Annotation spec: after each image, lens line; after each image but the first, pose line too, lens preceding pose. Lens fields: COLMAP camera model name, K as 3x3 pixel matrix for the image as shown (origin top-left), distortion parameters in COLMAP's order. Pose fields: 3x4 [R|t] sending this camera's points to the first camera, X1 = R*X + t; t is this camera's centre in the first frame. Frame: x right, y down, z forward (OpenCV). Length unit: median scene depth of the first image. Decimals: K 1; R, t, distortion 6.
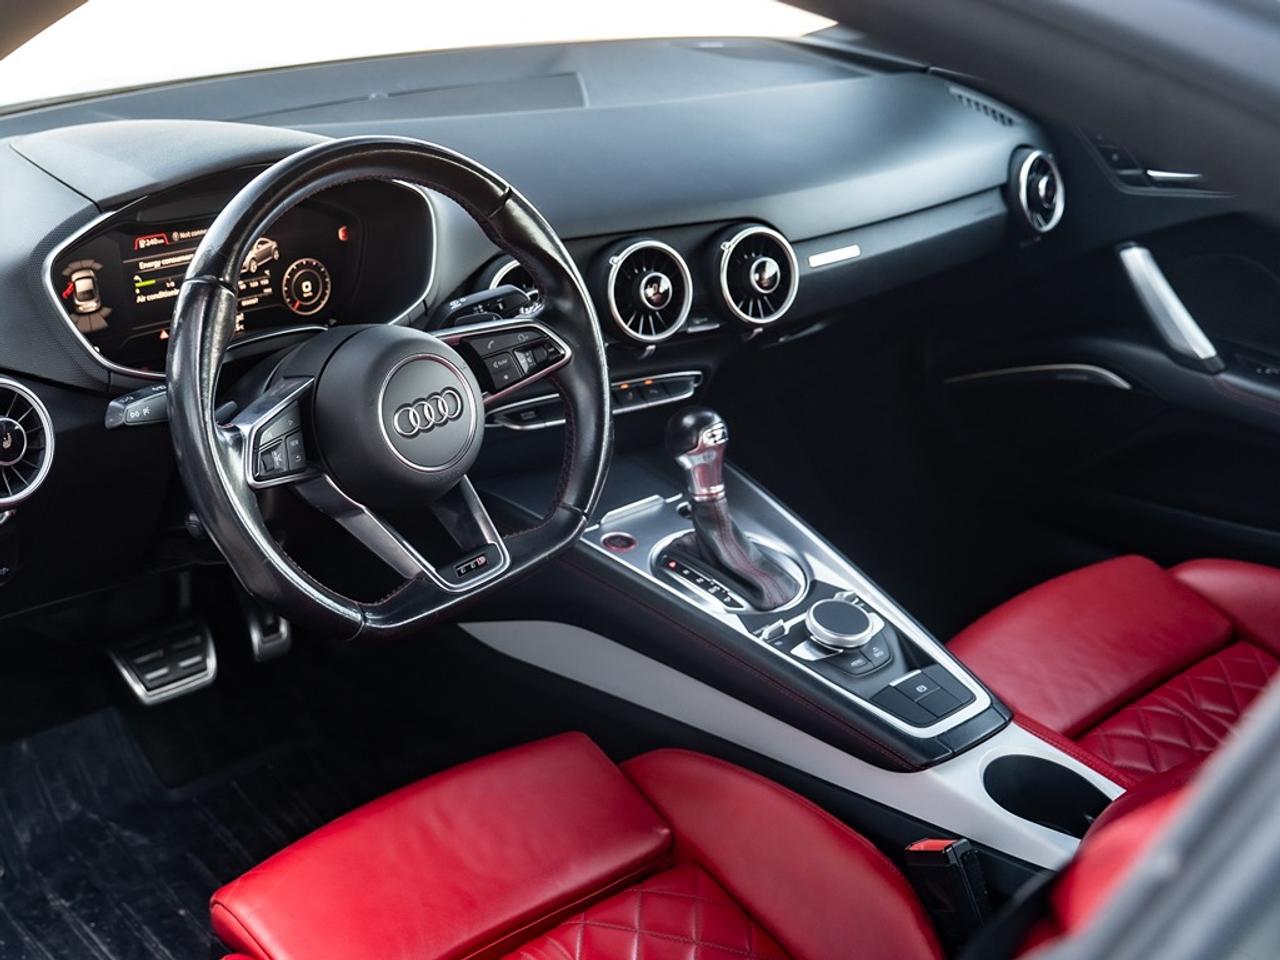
lens RADIAL K [[1429.7, 0, 640.0], [0, 1429.7, 480.0], [0, 0, 1]] dist [-0.009667, -0.010435]
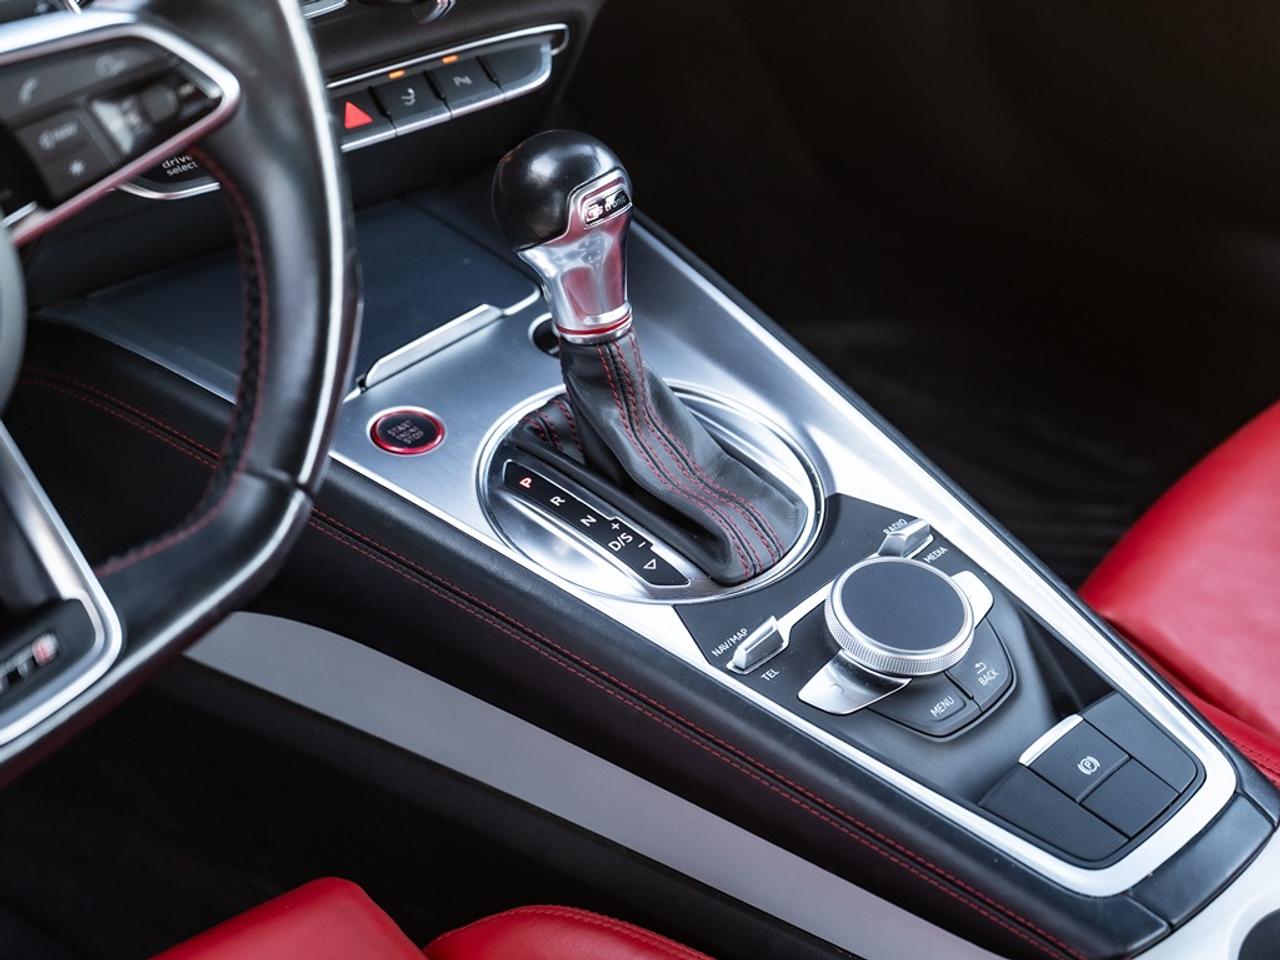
lens RADIAL K [[2394.6, 0, 640.0], [0, 2394.6, 480.0], [0, 0, 1]] dist [0.007018, -0.261371]
pose [[0.996271, -0.065142, 0.056569, 0.016290], [0.054204, 0.982715, 0.177012, -0.077575], [-0.067123, -0.173286, 0.982582, 0.253107]]
